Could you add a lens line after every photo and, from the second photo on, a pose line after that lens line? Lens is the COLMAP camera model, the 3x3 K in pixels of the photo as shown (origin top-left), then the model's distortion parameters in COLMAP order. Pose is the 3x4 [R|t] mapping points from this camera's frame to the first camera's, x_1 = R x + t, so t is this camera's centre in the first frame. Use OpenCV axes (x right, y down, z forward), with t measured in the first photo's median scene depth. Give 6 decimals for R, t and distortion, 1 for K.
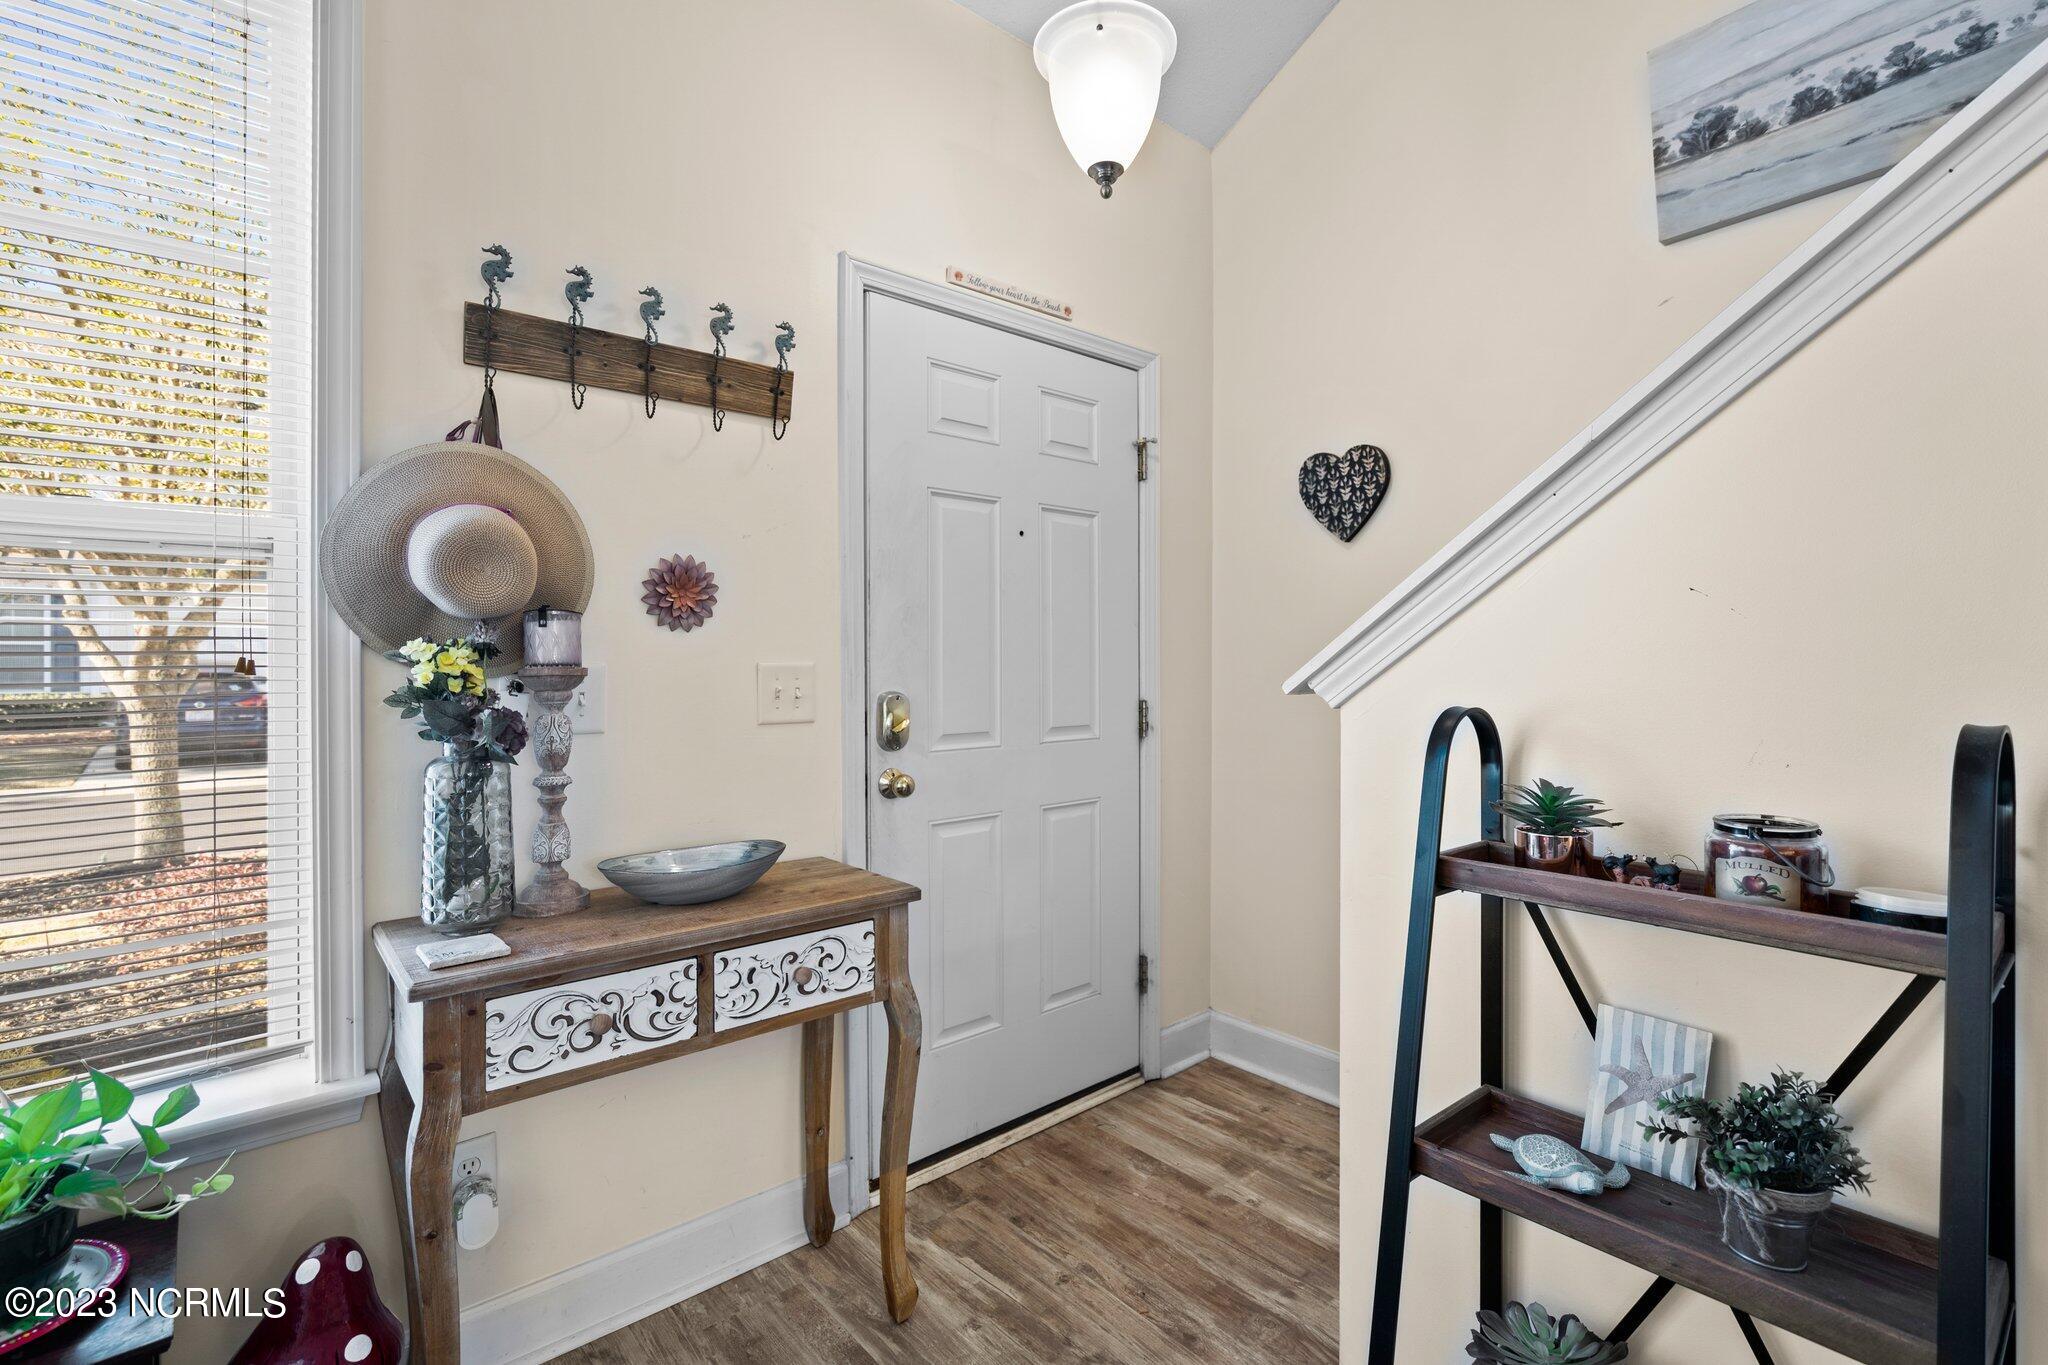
lens RADIAL K [[918.9, 0, 1022.1], [0, 918.9, 660.9], [0, 0, 1]] dist [-0.014606, 0.000401]
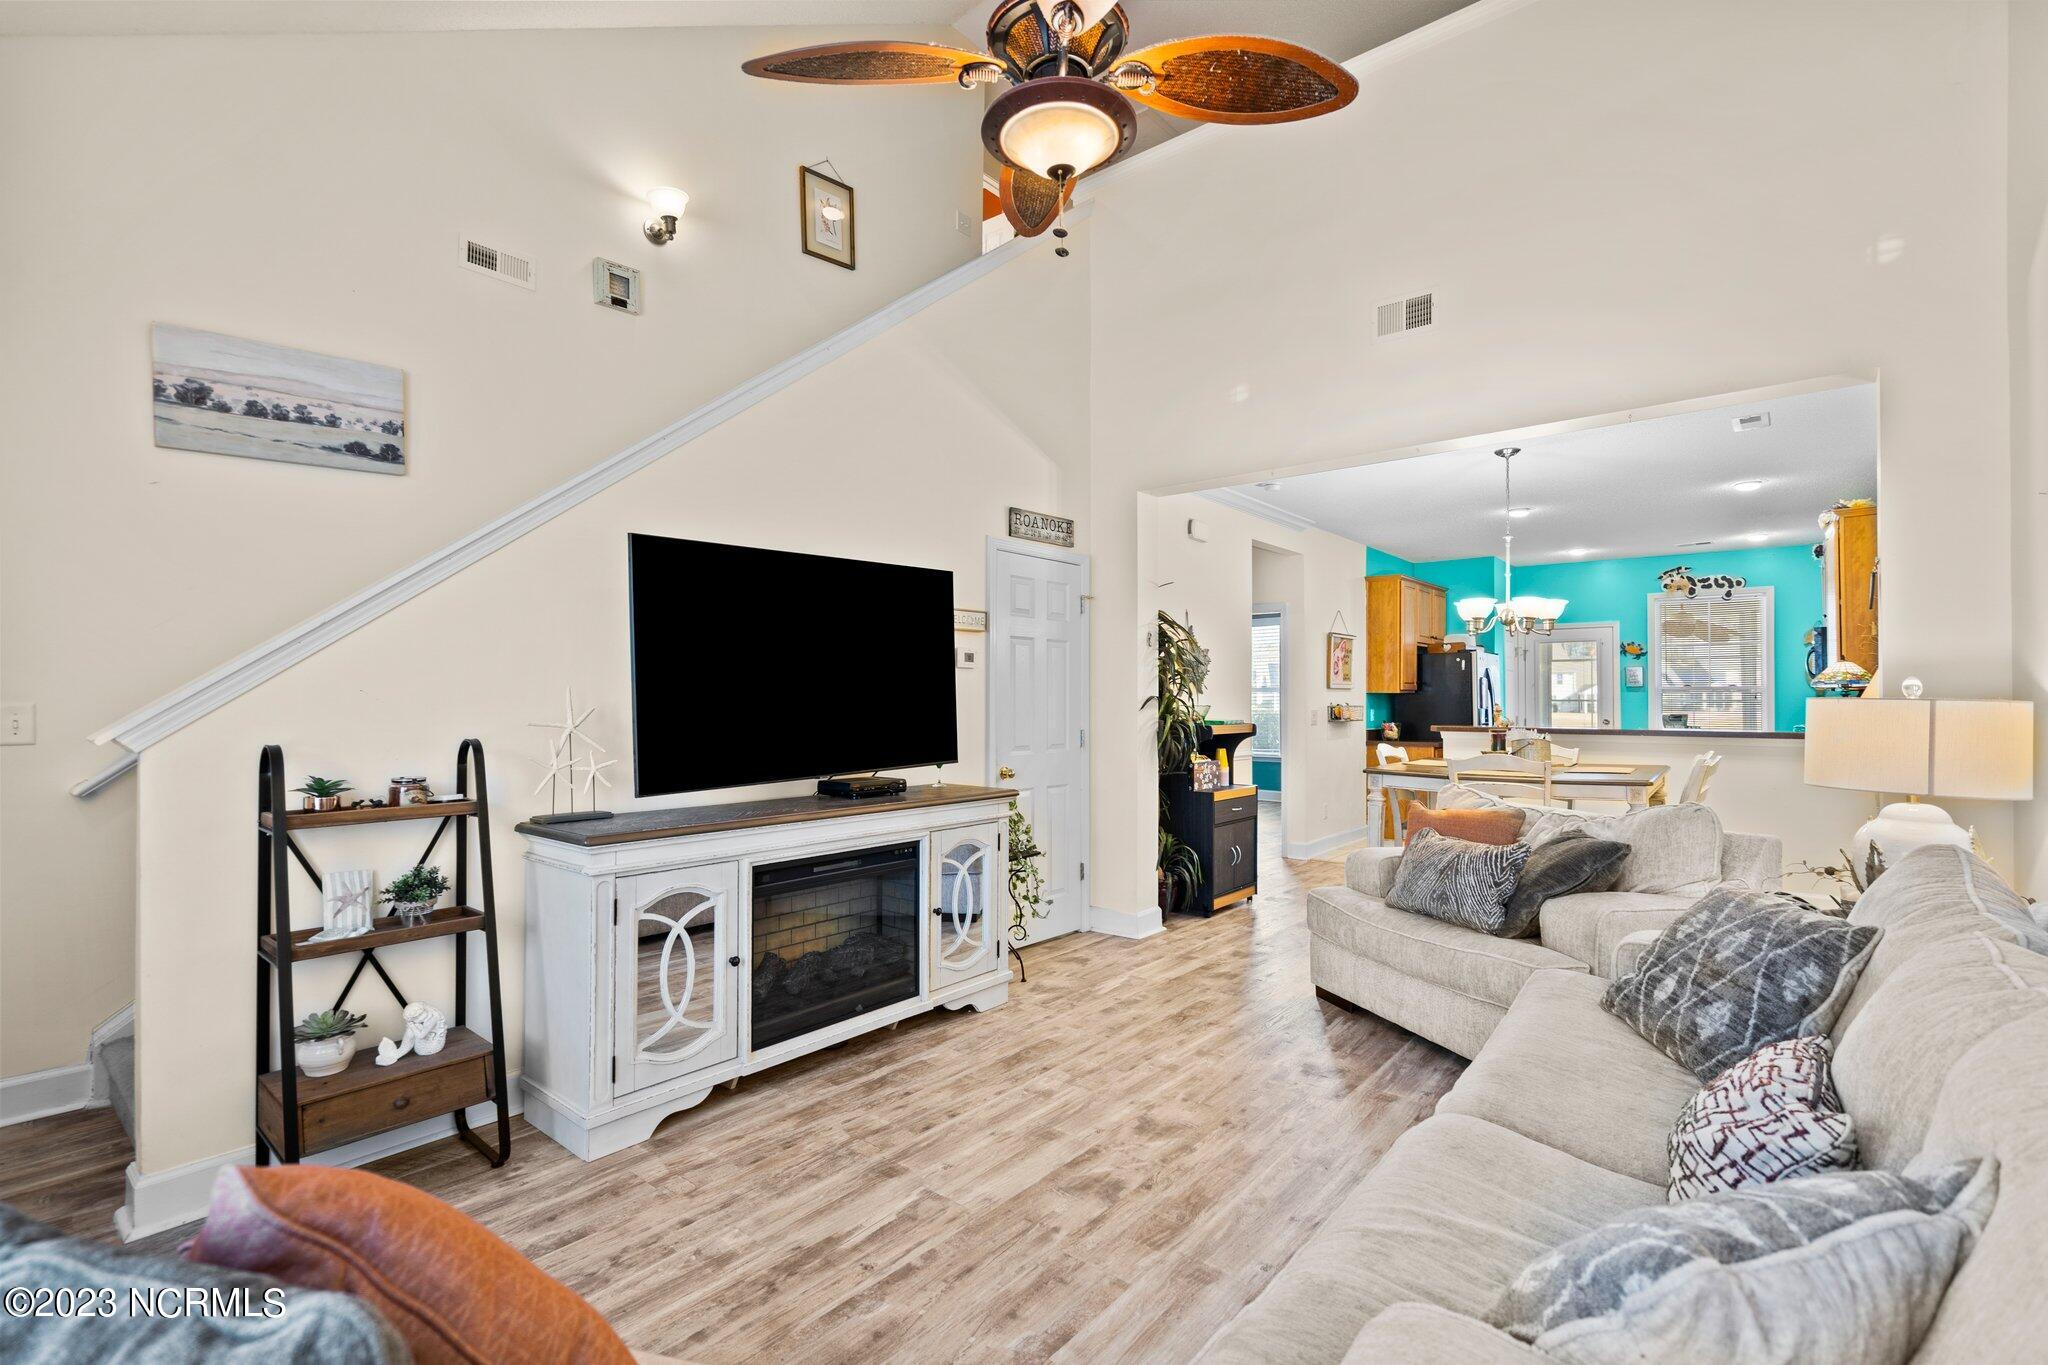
lens RADIAL K [[948.2, 0, 1021.8], [0, 948.2, 695.5], [0, 0, 1]] dist [-0.003151, 0.001097]
pose [[-0.172708, 0.008226, 0.984939, -1.367449], [0.000162, 0.999965, -0.008323, -0.030594], [-0.984973, -0.001278, -0.172703, -0.201320]]
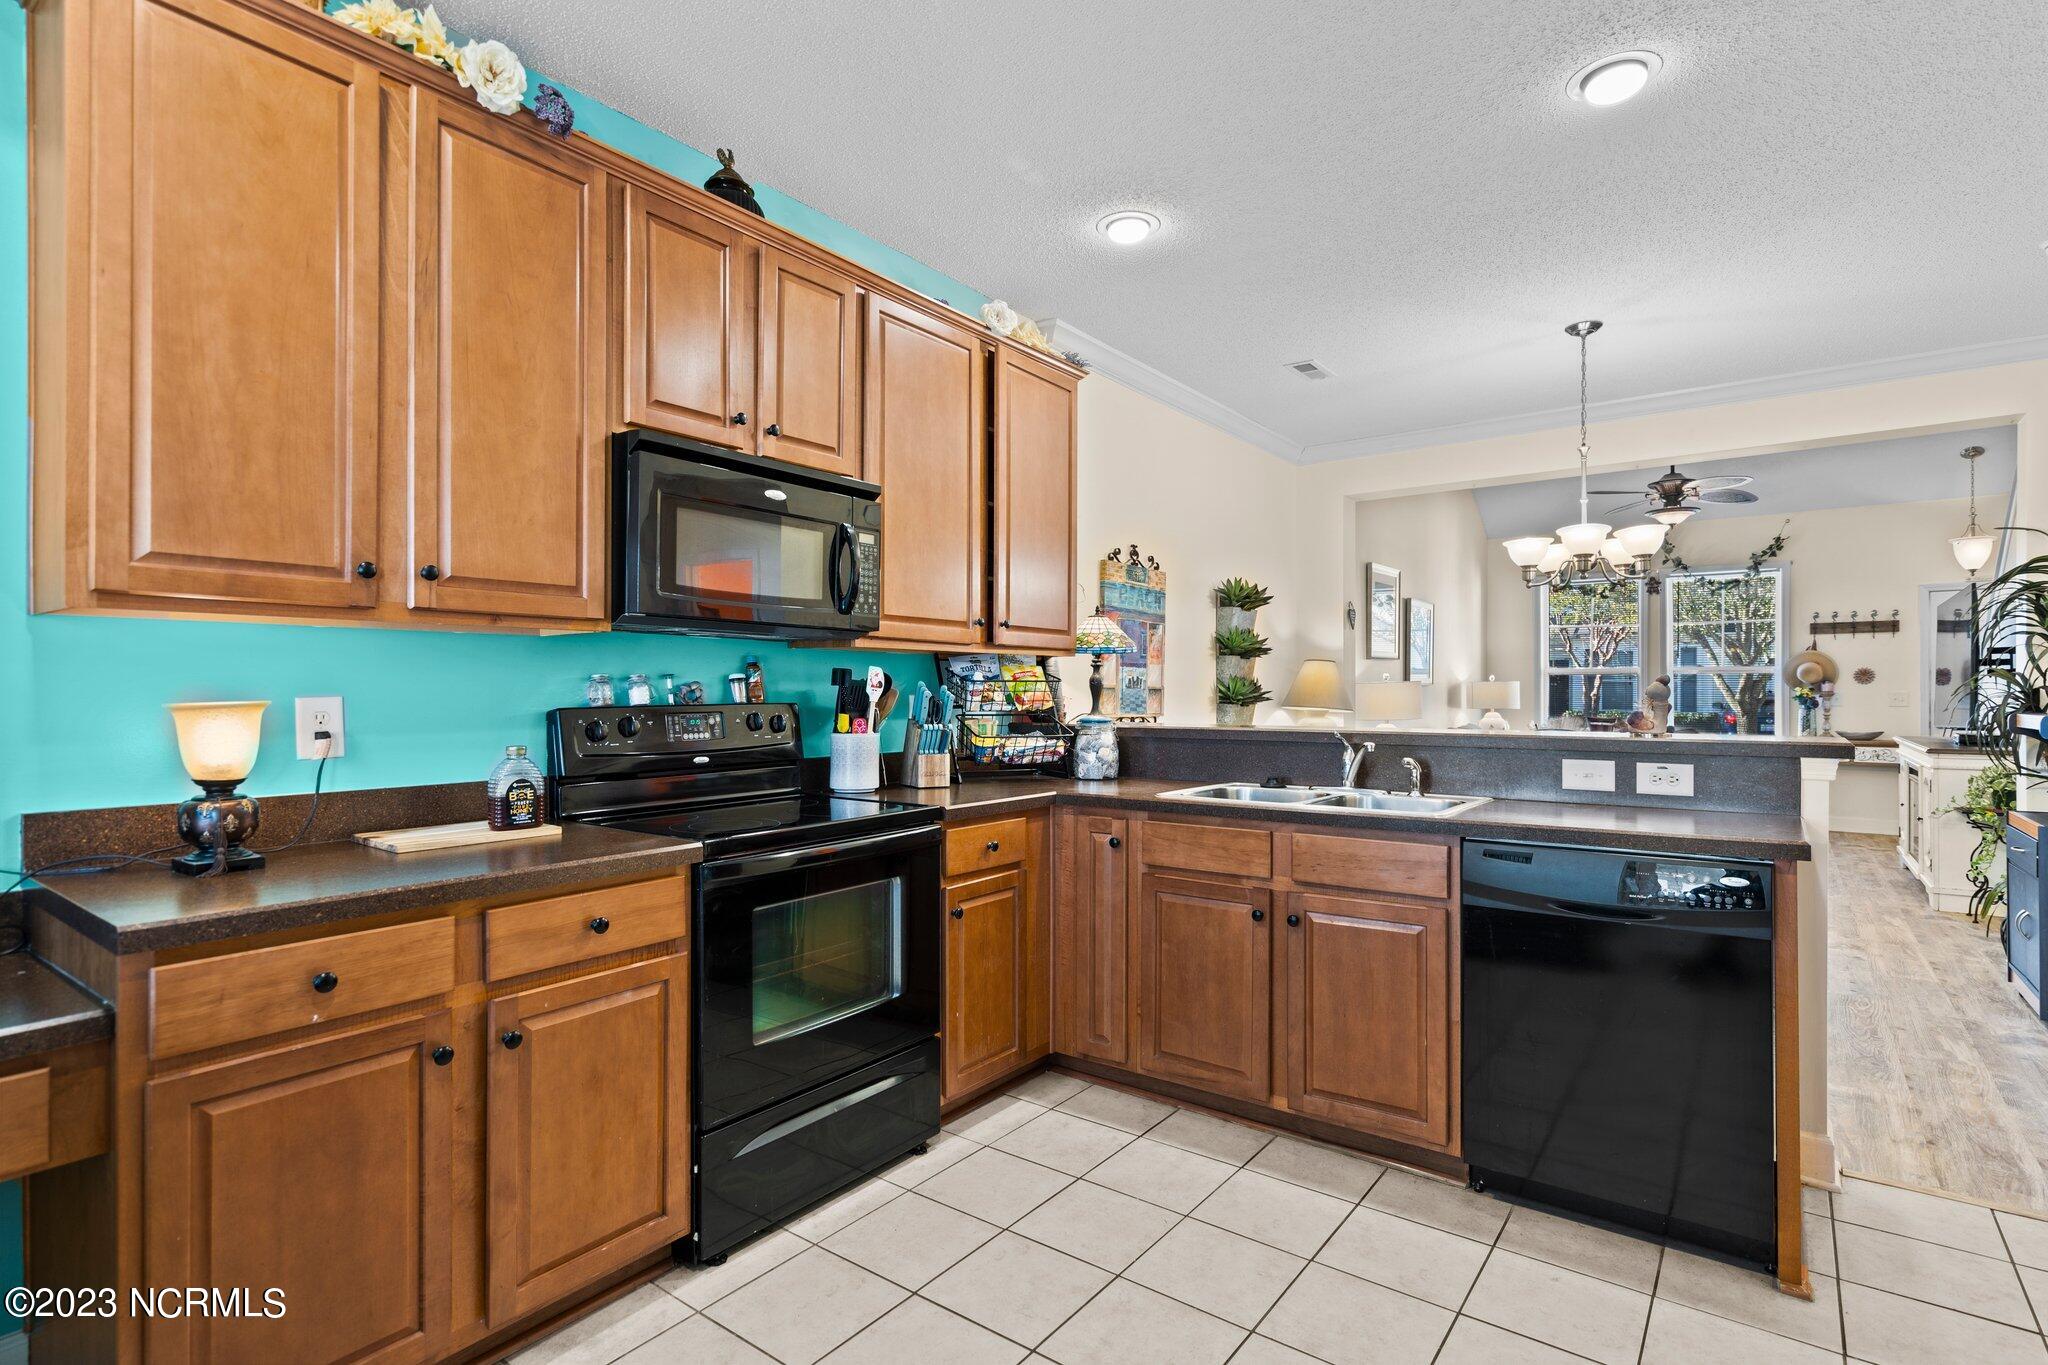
lens RADIAL K [[1002.1, 0, 1031.9], [0, 1002.1, 691.6], [0, 0, 1]] dist [0.002769, 0.000968]
pose [[0.215774, 0.003475, -0.976437, 4.003620], [-0.001687, 0.999994, 0.003186, -0.006900], [0.976442, 0.000960, 0.215778, -4.548291]]
